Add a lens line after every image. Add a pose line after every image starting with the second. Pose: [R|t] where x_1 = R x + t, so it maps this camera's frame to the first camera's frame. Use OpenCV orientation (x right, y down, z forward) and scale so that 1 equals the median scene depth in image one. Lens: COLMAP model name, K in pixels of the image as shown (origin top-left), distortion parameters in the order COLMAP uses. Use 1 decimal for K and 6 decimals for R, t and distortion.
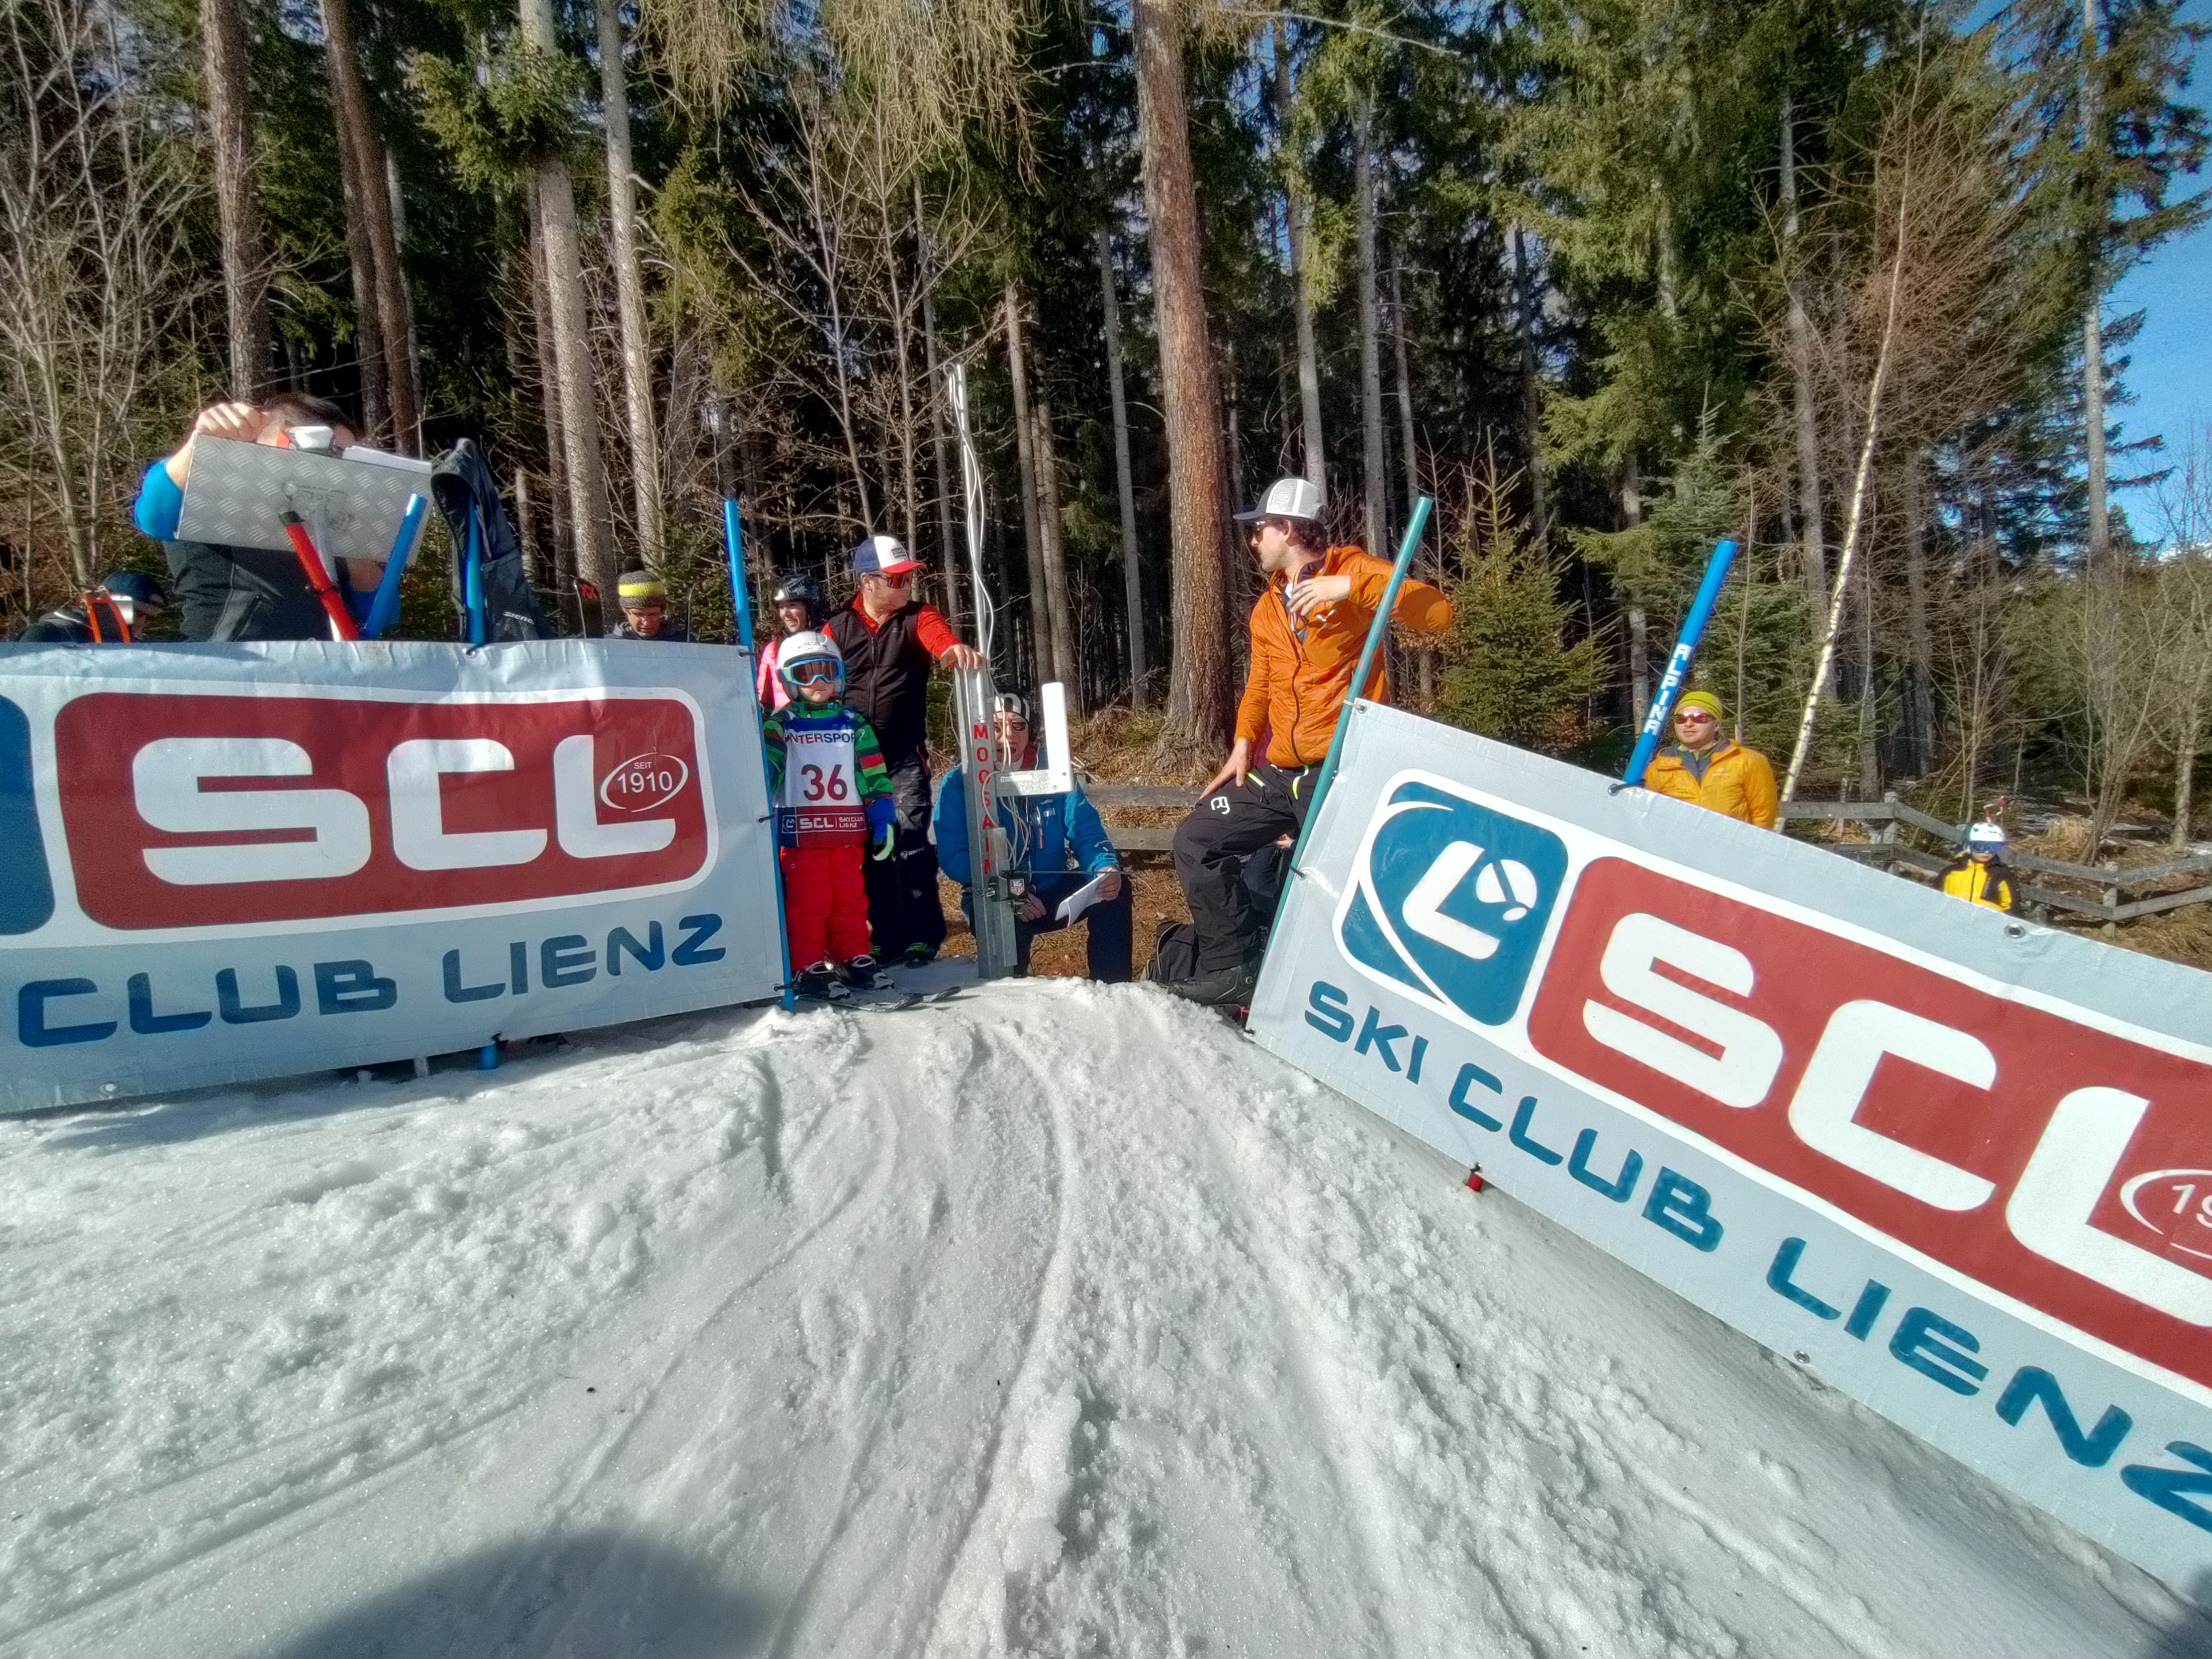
lens RADIAL K [[1017.9, 0, 1106.0], [0, 1017.9, 829.5], [0, 0, 1]] dist [-0.002236, 0.007605]
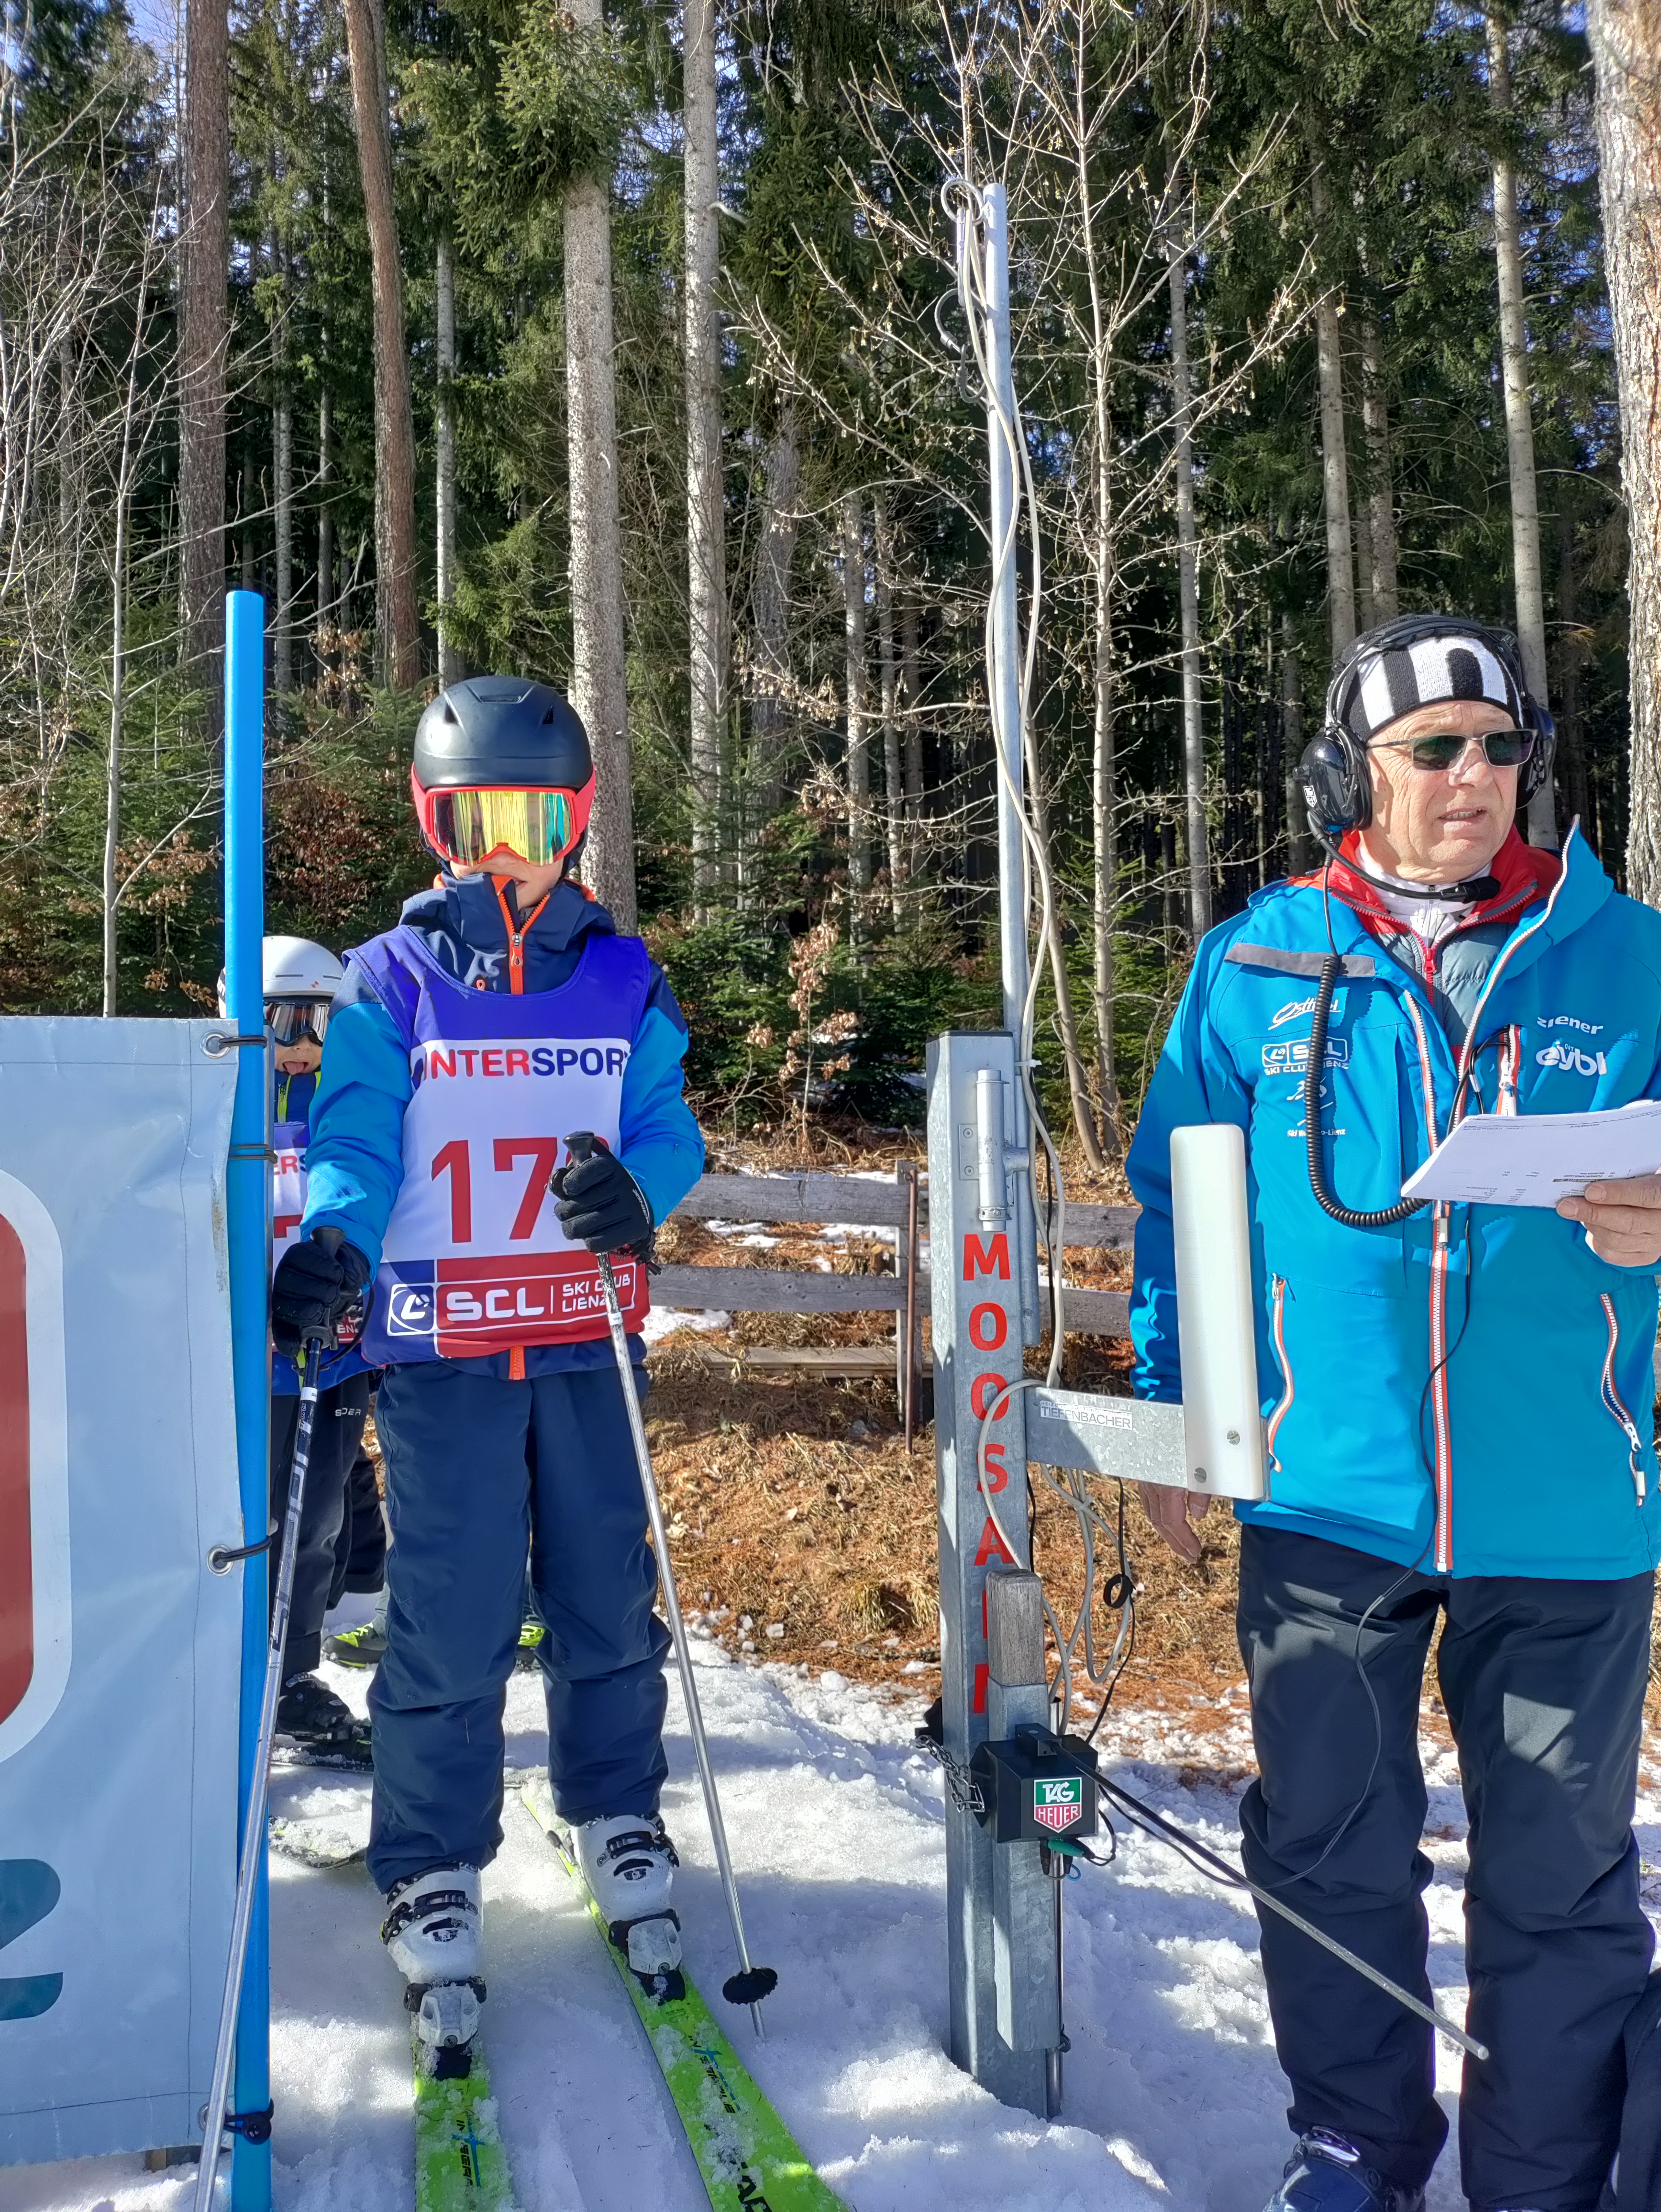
lens RADIAL K [[1628.5, 0, 817.3], [0, 1628.5, 1101.0], [0, 0, 1]] dist [0.043146, -0.055218]
pose [[0.926964, 0.034473, -0.373564, 0.005117], [-0.058624, 0.996847, -0.053479, -0.032086], [0.370542, 0.071473, 0.926061, 0.140049]]
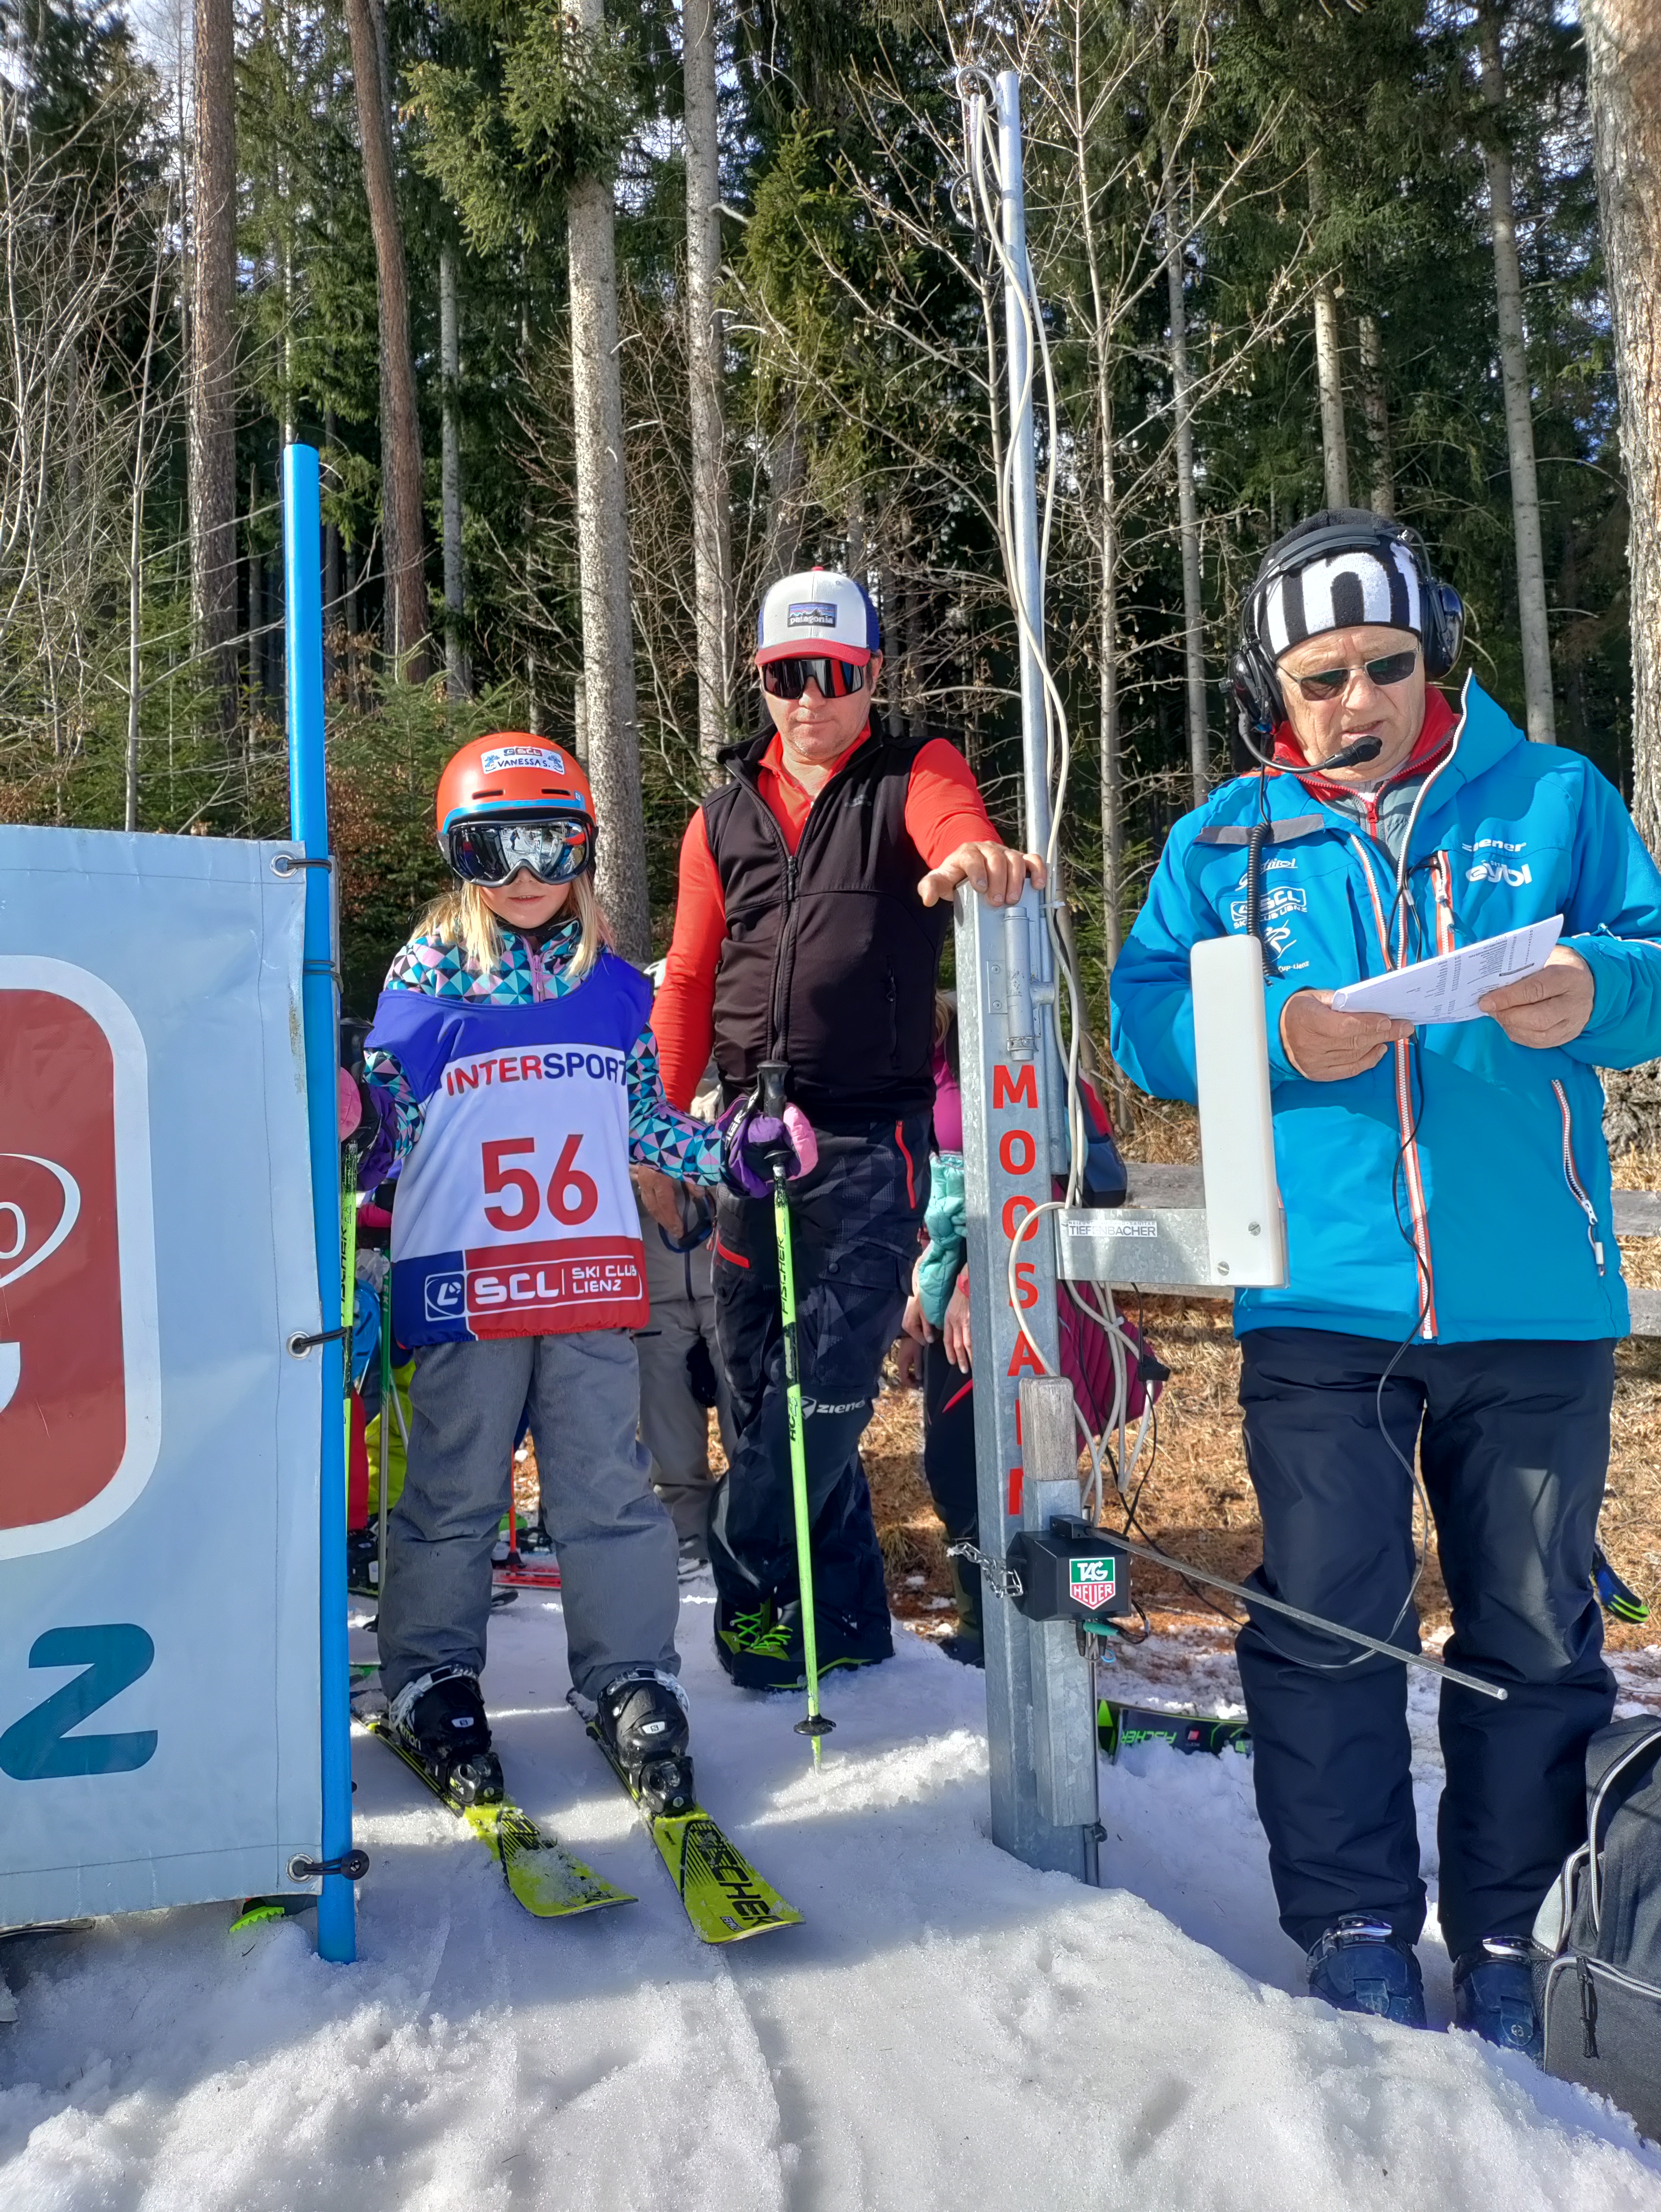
lens RADIAL K [[1628.7, 0, 822.1], [0, 1628.7, 1093.2], [0, 0, 1]] dist [0.048162, -0.061792]
pose [[0.926234, 0.019055, -0.376467, 0.005843], [-0.046332, 0.996903, -0.063535, -0.015912], [0.374091, 0.076291, 0.924249, 0.134112]]
